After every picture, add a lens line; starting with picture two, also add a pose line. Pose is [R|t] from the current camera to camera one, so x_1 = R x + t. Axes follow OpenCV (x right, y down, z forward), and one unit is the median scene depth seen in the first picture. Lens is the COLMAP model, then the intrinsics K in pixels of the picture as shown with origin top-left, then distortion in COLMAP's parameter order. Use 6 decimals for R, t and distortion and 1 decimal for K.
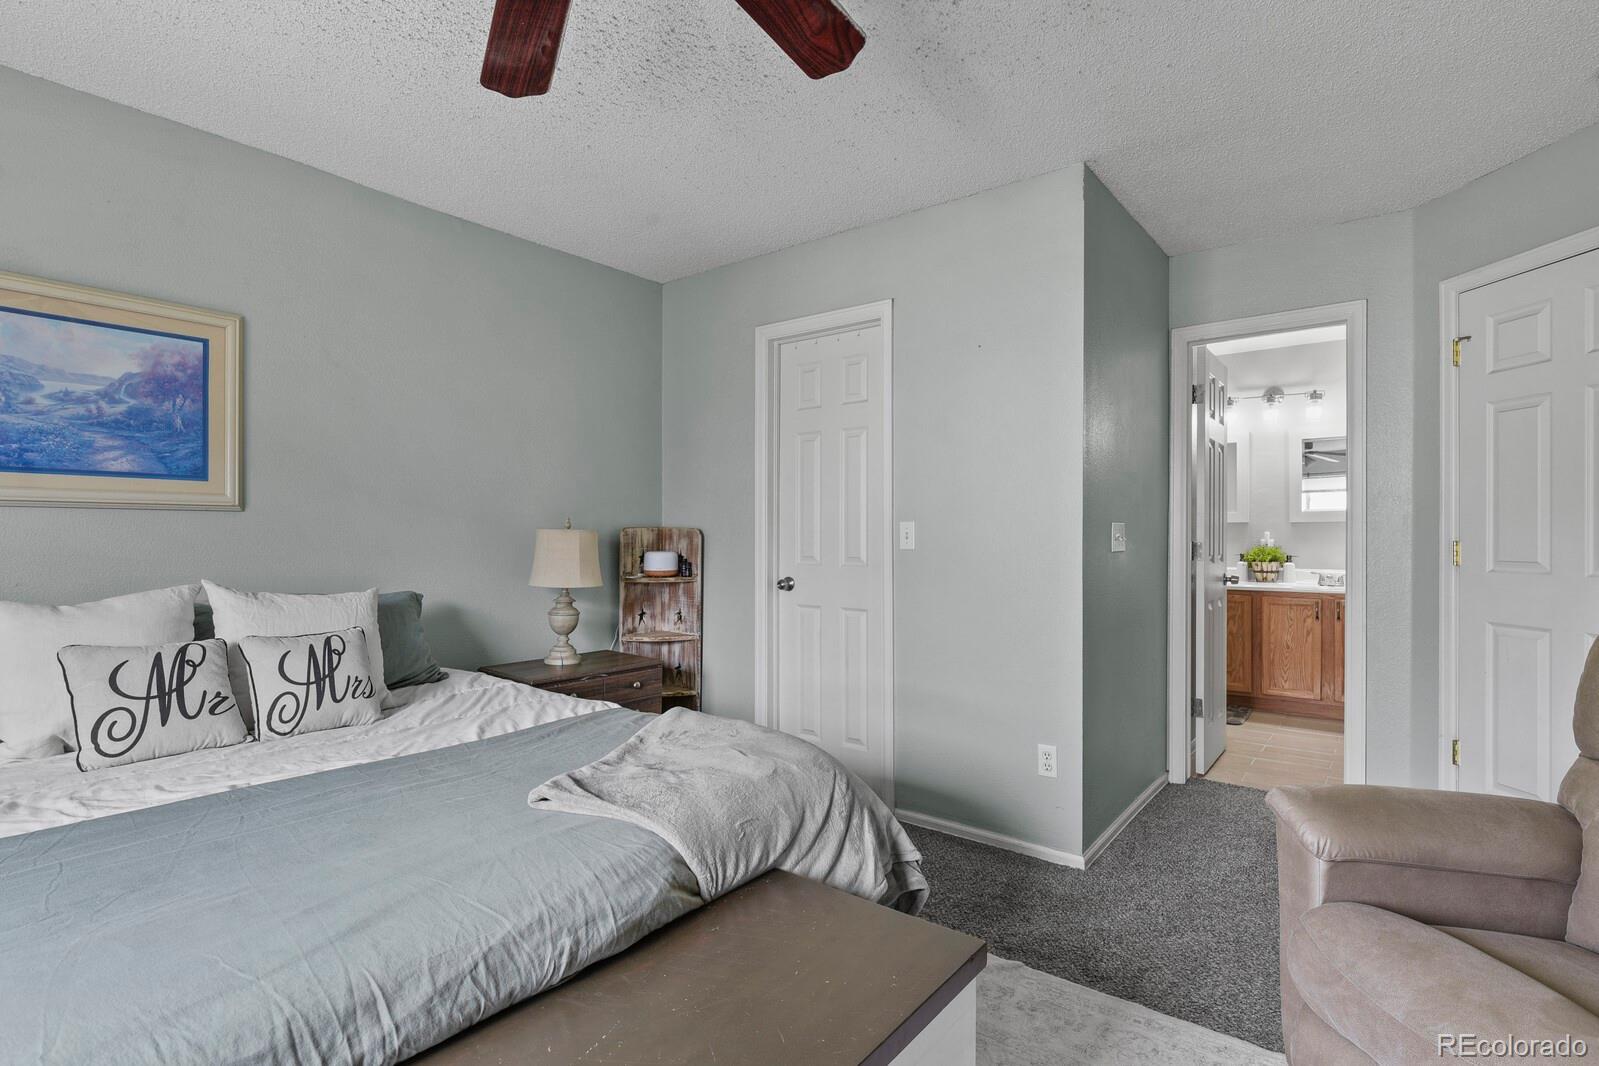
lens RADIAL K [[777.0, 0, 778.1], [0, 777.0, 555.5], [0, 0, 1]] dist [-0.002328, -0.000934]
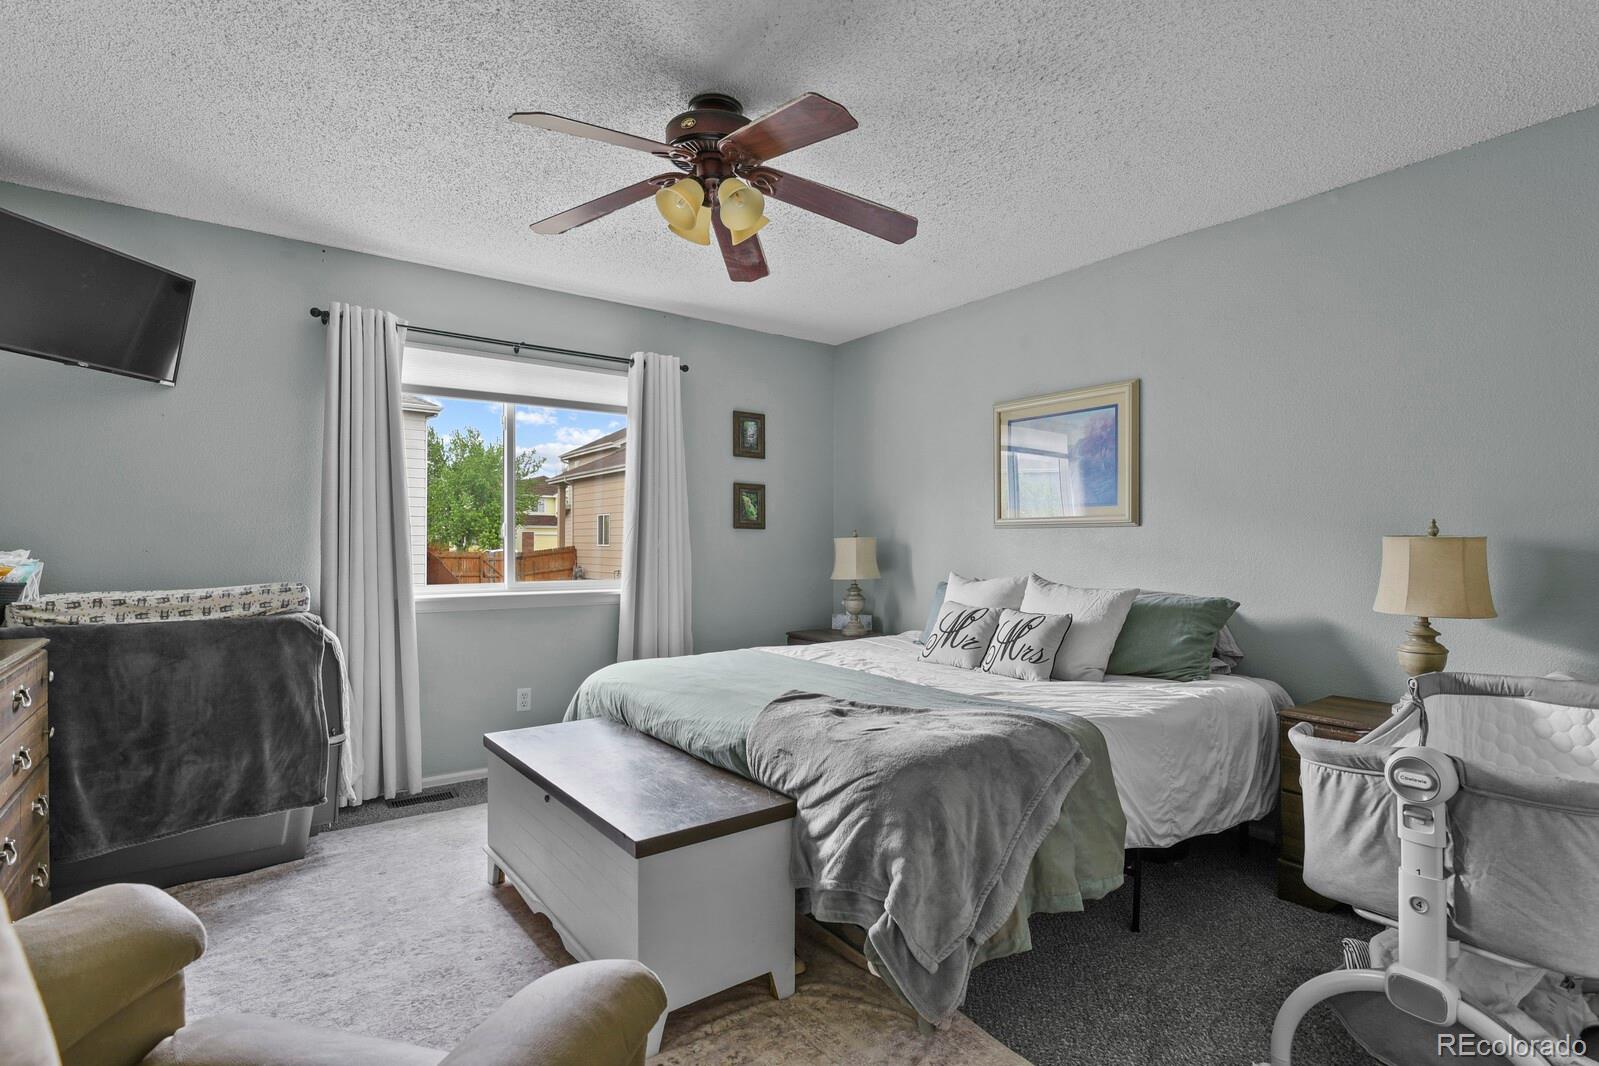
lens RADIAL K [[777.0, 0, 778.1], [0, 777.0, 555.5], [0, 0, 1]] dist [-0.002328, -0.000934]
pose [[-0.266810, 0.003204, -0.963744, 1.173420], [-0.025730, 0.999614, 0.010446, -0.012317], [0.963406, 0.027584, -0.266625, 1.235815]]
